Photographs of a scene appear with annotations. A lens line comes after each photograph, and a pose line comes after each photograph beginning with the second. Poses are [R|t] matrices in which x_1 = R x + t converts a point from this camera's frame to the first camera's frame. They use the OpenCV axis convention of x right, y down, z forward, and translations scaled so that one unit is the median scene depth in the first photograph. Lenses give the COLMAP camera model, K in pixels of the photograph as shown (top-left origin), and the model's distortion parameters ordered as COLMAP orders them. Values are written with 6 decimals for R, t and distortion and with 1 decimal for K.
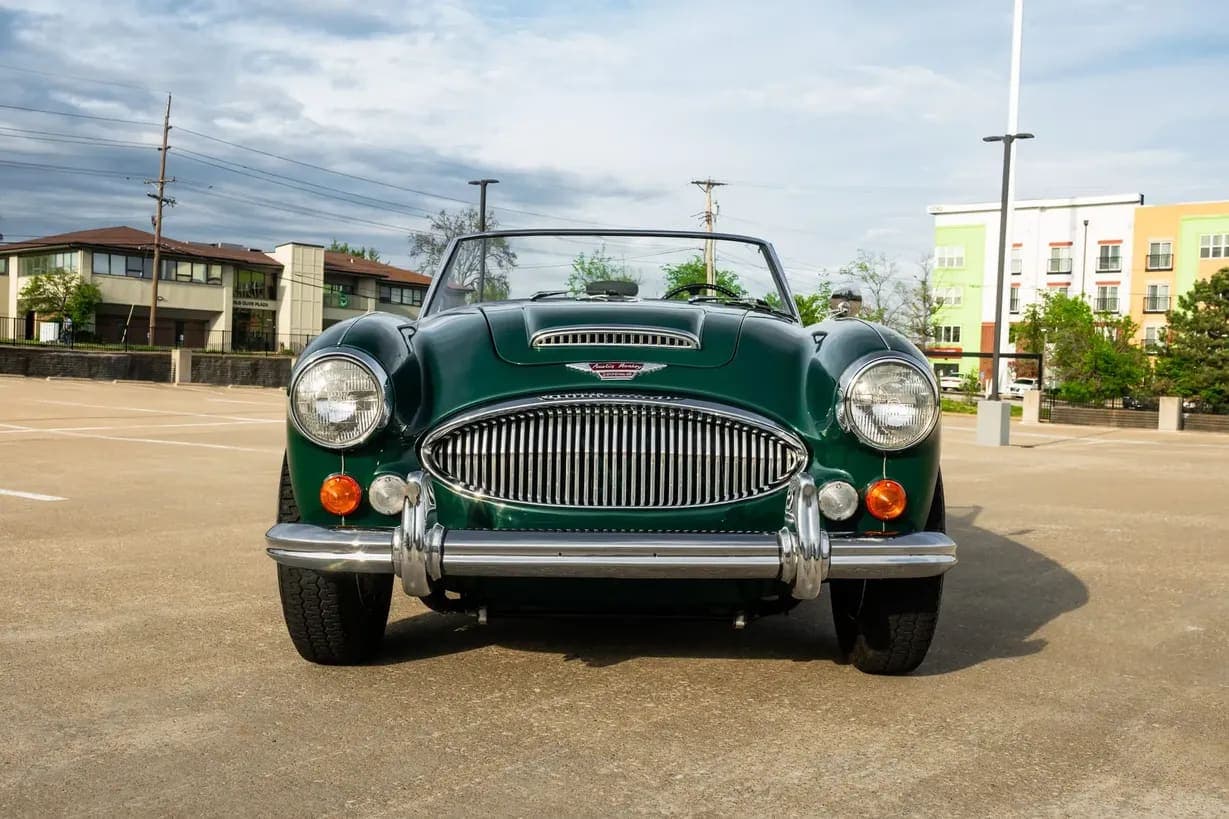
lens RADIAL K [[1278.8, 0, 618.4], [0, 1278.8, 409.8], [0, 0, 1]] dist [-0.030283, 0.153705]
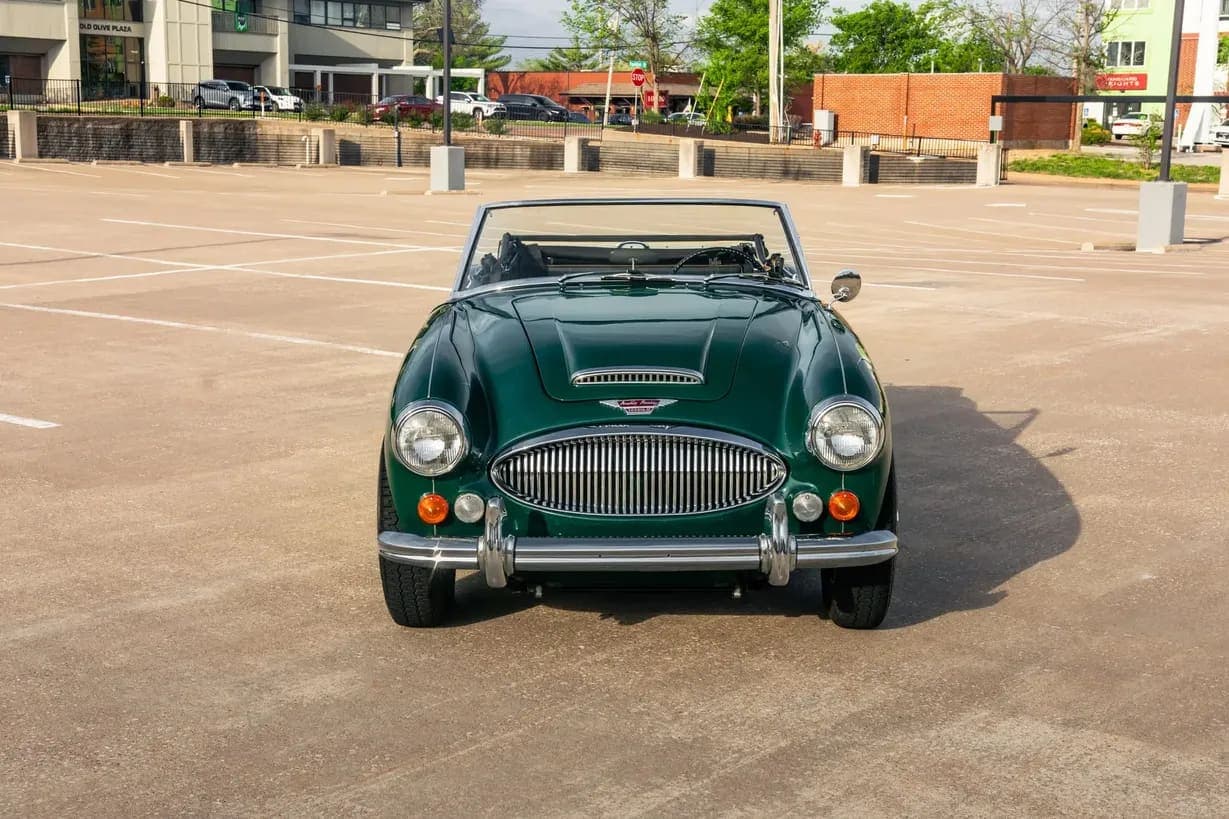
lens RADIAL K [[1919.4, 0, 615.5], [0, 1919.4, 410.7], [0, 0, 1]] dist [0.108653, 0.073025]
pose [[0.999733, -0.015331, -0.017278, 0.008551], [0.017560, 0.990372, 0.137316, -0.292097], [0.015007, -0.137583, 0.990377, -0.922181]]
